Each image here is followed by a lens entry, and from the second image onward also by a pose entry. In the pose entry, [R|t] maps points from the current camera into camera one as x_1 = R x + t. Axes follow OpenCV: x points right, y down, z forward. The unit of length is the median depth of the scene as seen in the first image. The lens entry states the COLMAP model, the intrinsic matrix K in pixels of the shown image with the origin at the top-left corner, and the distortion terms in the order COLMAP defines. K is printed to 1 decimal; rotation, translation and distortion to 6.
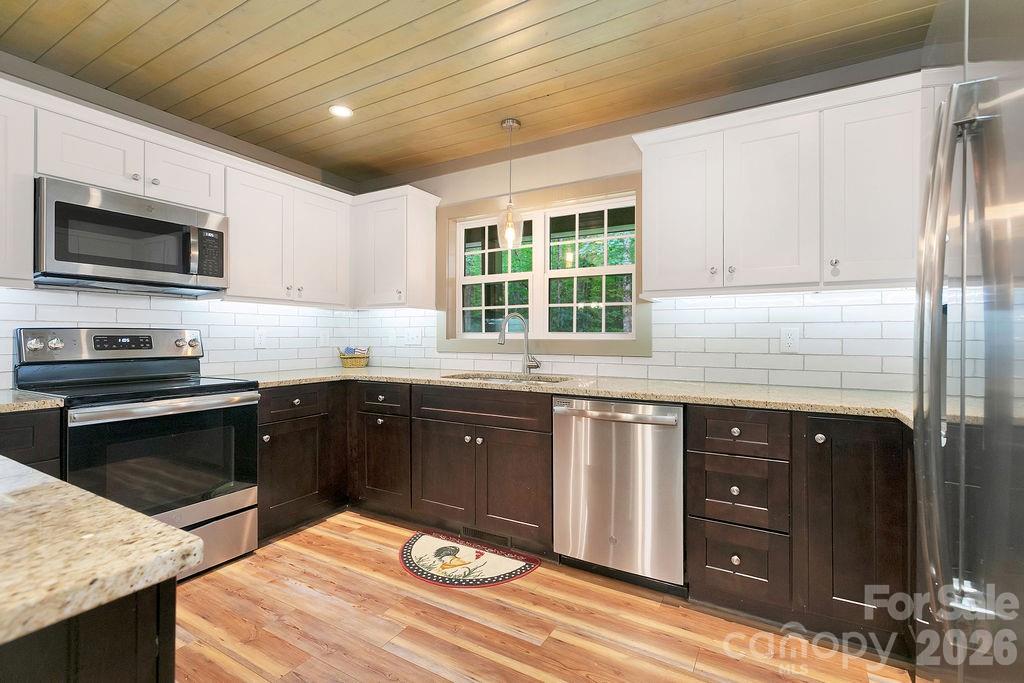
lens RADIAL K [[453.9, 0, 513.9], [0, 453.9, 335.1], [0, 0, 1]] dist [0.002138, 0.000174]
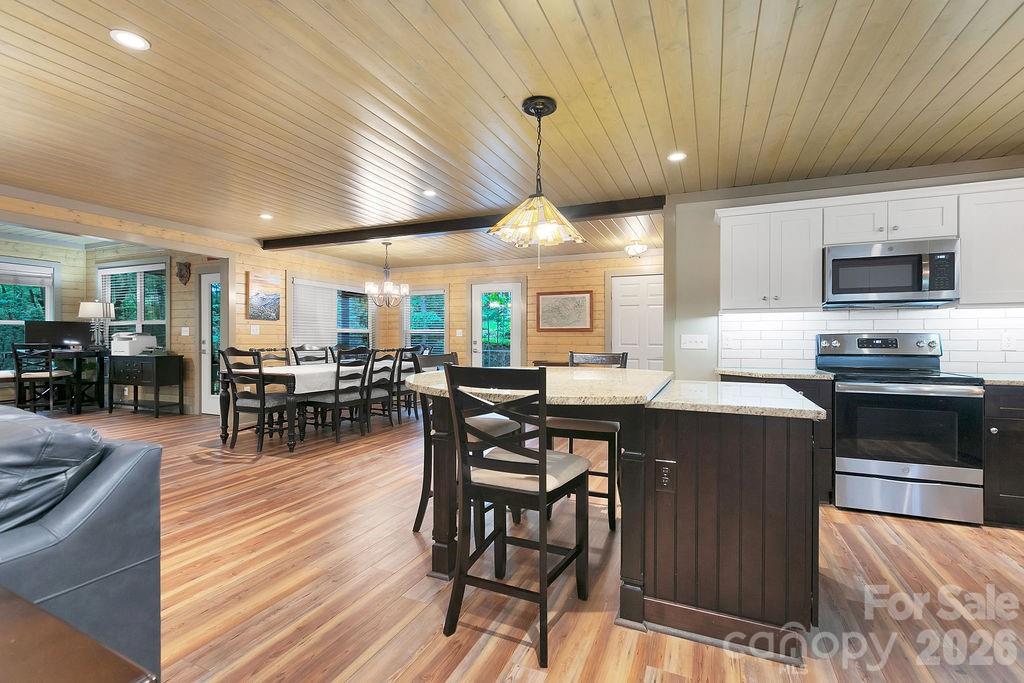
lens RADIAL K [[460.7, 0, 514.6], [0, 460.7, 339.1], [0, 0, 1]] dist [0.007765, 0.000528]
pose [[0.106126, -0.001171, -0.994352, 0.479631], [0.003397, 0.999994, -0.000815, -0.000153], [0.994347, -0.003291, 0.106129, -0.299121]]
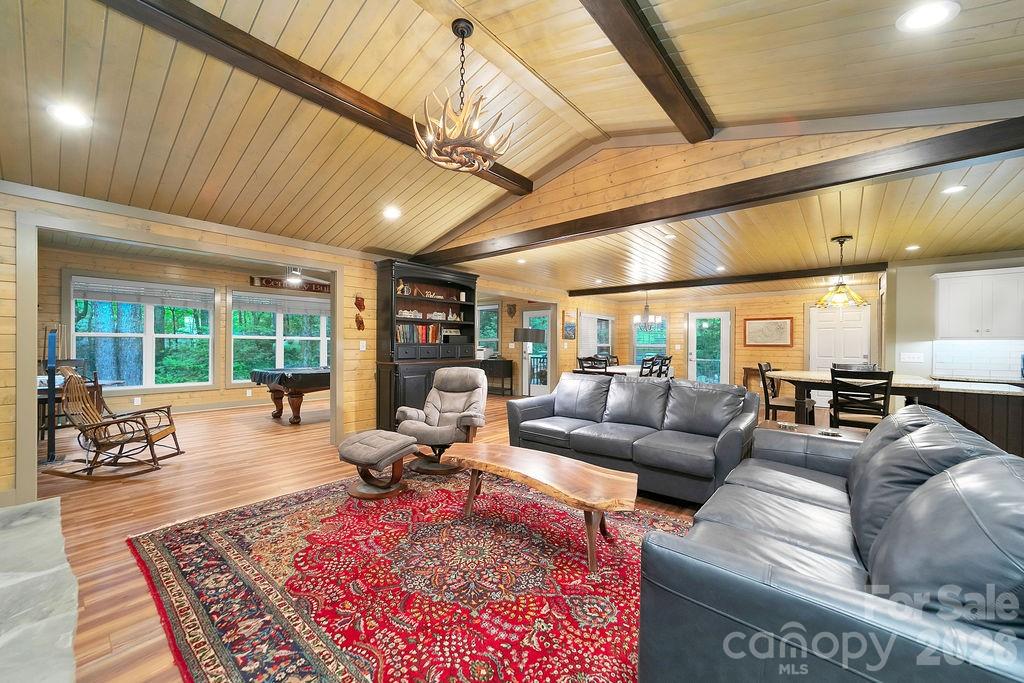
lens RADIAL K [[398.3, 0, 514.3], [0, 398.3, 345.5], [0, 0, 1]] dist [0.002032, 0.000391]
pose [[-0.178457, -0.003804, -0.983940, 1.477206], [-0.002882, 0.999990, -0.003343, -0.042864], [0.983943, 0.002239, -0.178466, -1.269768]]
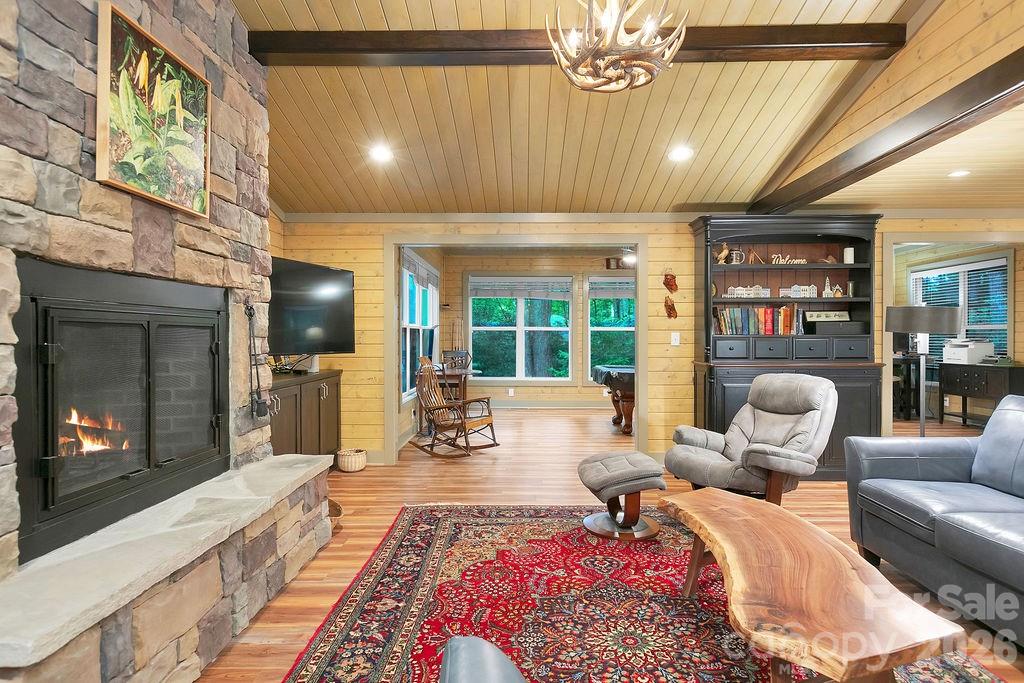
lens RADIAL K [[560.2, 0, 516.1], [0, 560.2, 342.4], [0, 0, 1]] dist [0.000060, 0.014598]
pose [[-0.874254, 0.001640, -0.485467, 1.150638], [-0.002478, 0.999966, 0.007841, -0.049271], [0.485463, 0.008058, -0.874220, -0.802678]]
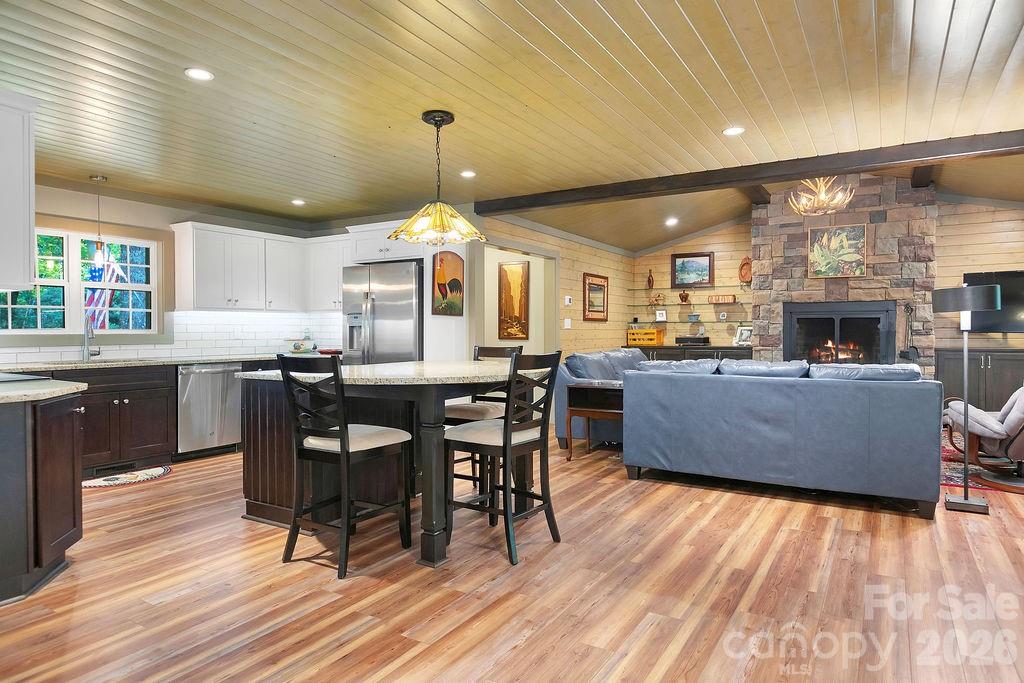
lens RADIAL K [[610.6, 0, 512.0], [0, 610.6, 341.5], [0, 0, 1]] dist [-0.001558, 0.000058]
pose [[0.036543, -0.023823, 0.999048, -2.103528], [-0.001946, 0.999712, 0.023910, -0.018651], [-0.999330, -0.002818, 0.036486, -0.369676]]
